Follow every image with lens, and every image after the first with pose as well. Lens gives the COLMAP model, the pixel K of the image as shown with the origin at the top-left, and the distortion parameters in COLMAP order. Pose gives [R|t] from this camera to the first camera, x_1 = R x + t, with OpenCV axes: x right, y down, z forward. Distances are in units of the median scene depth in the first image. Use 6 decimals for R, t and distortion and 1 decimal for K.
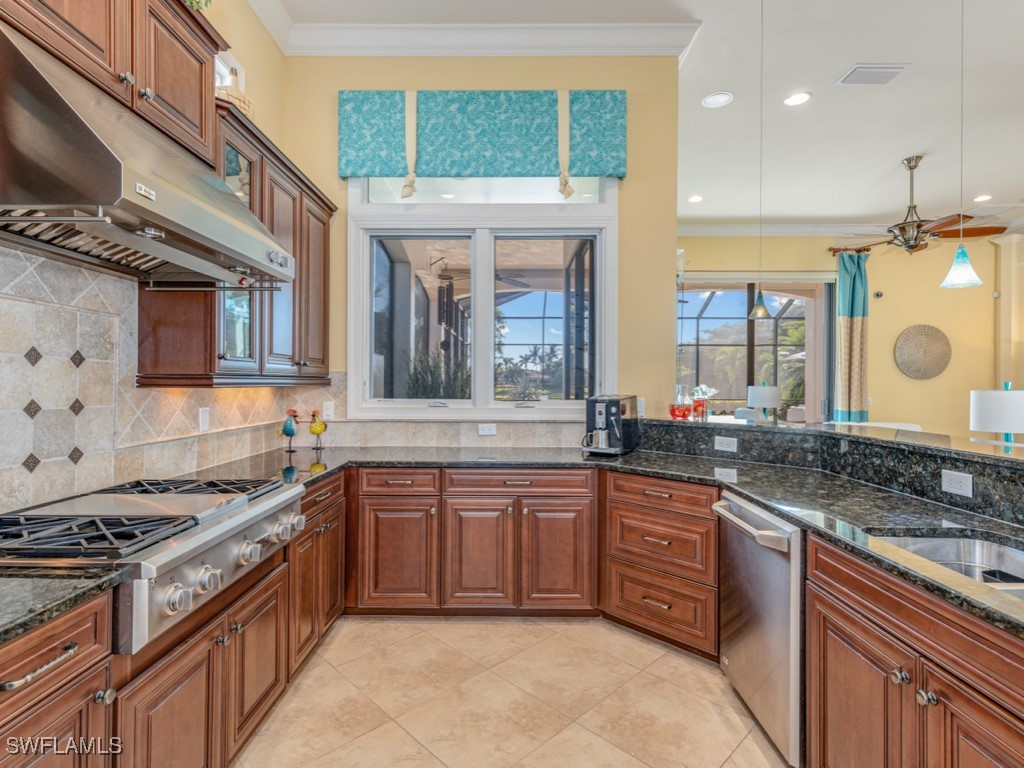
lens RADIAL K [[509.6, 0, 509.9], [0, 509.6, 384.8], [0, 0, 1]] dist [0.005685, 0.000222]
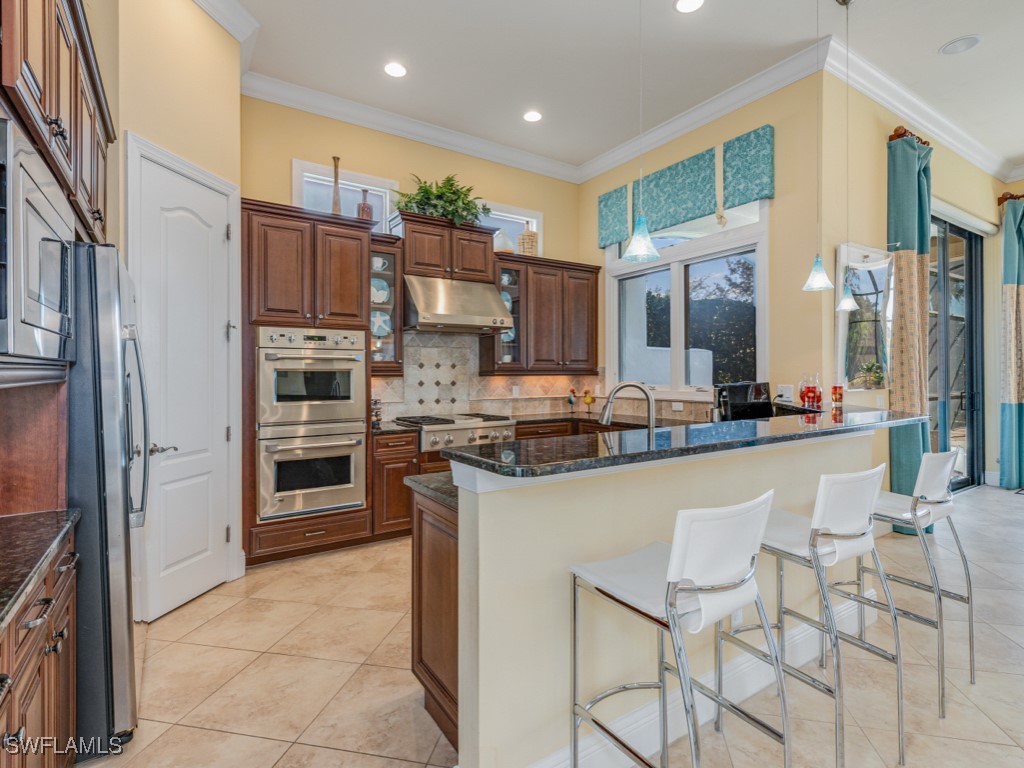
lens RADIAL K [[509.6, 0, 509.8], [0, 509.6, 376.3], [0, 0, 1]] dist [0.005685, 0.000222]
pose [[0.555064, -0.001893, -0.831805, 0.879272], [0.003537, 0.999994, 0.000084, 0.003323], [0.831800, -0.002989, 0.555068, -0.152792]]
